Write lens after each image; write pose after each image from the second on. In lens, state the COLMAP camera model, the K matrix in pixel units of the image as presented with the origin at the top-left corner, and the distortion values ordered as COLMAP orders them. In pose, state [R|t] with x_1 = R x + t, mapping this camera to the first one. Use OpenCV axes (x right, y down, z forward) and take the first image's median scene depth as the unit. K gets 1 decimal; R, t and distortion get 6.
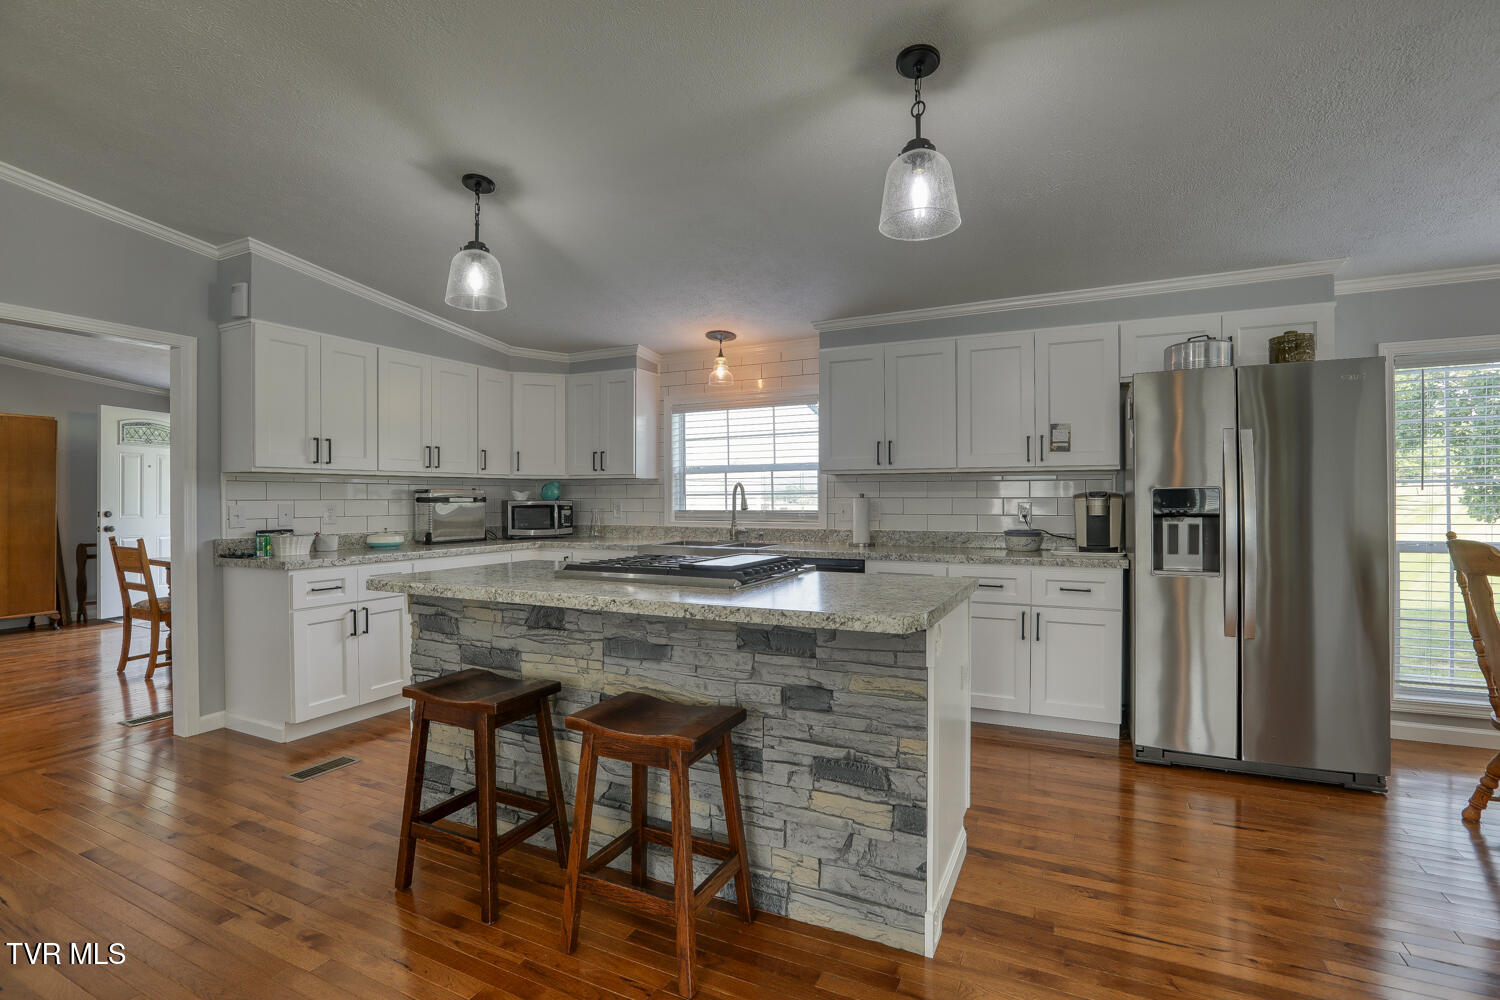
lens RADIAL K [[695.8, 0, 745.5], [0, 695.8, 500.4], [0, 0, 1]] dist [-0.023295, 0.002560]
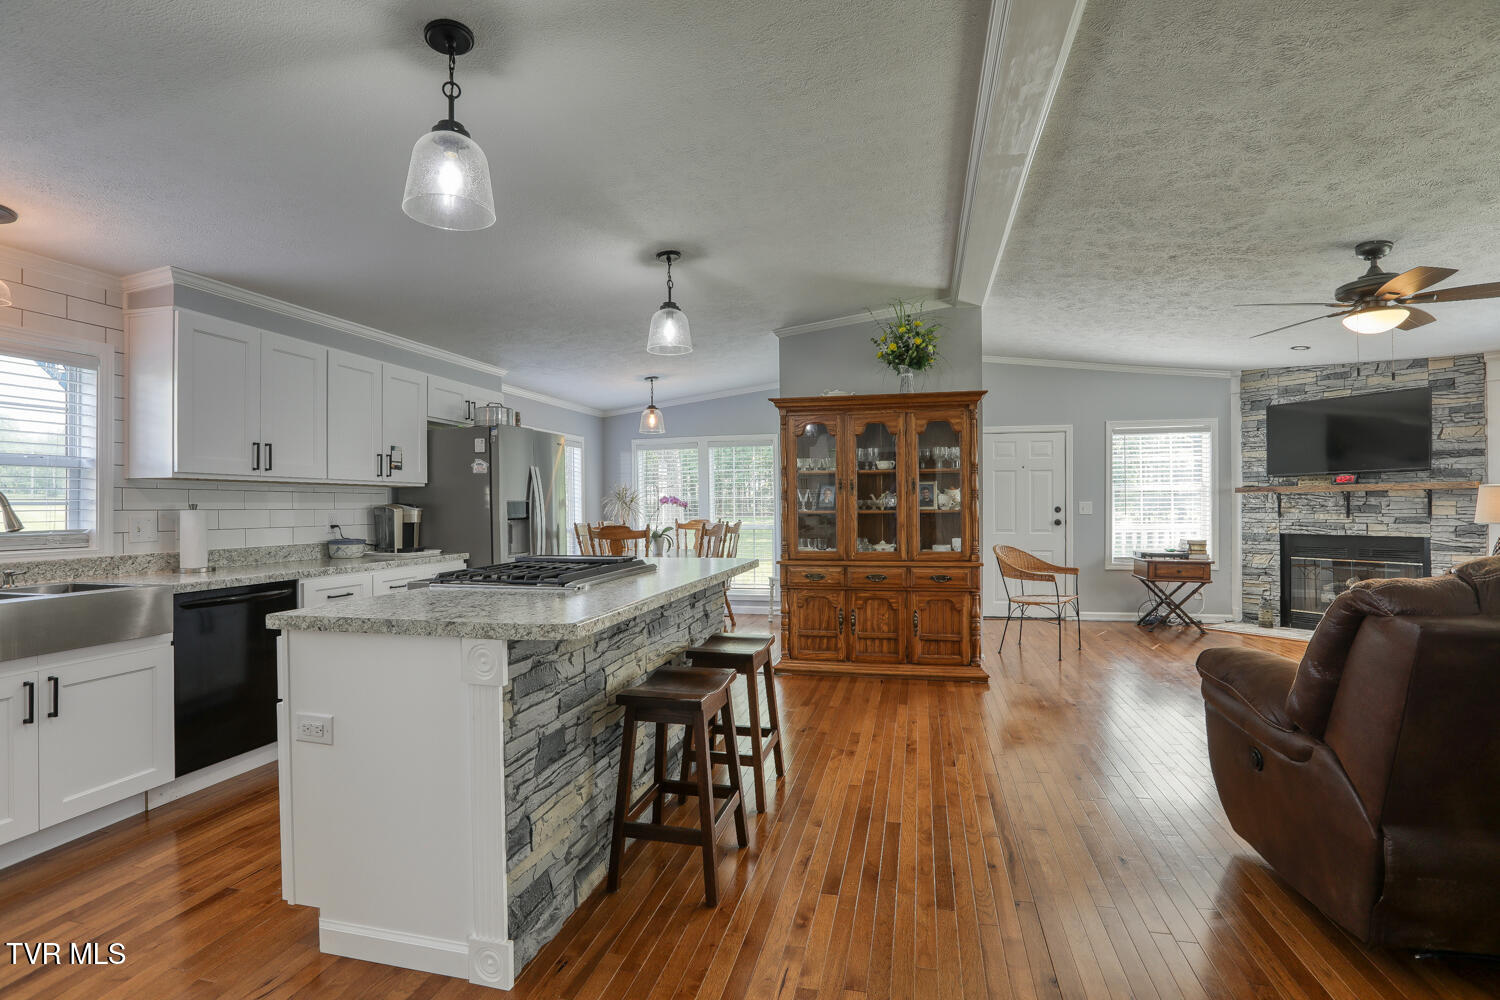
lens RADIAL K [[695.8, 0, 760.0], [0, 695.8, 502.1], [0, 0, 1]] dist [-0.023295, 0.002560]
pose [[-0.225158, 0.008724, 0.974283, -0.635407], [0.013207, 0.999895, -0.005902, 0.000593], [-0.974233, 0.011538, -0.225250, 0.495024]]
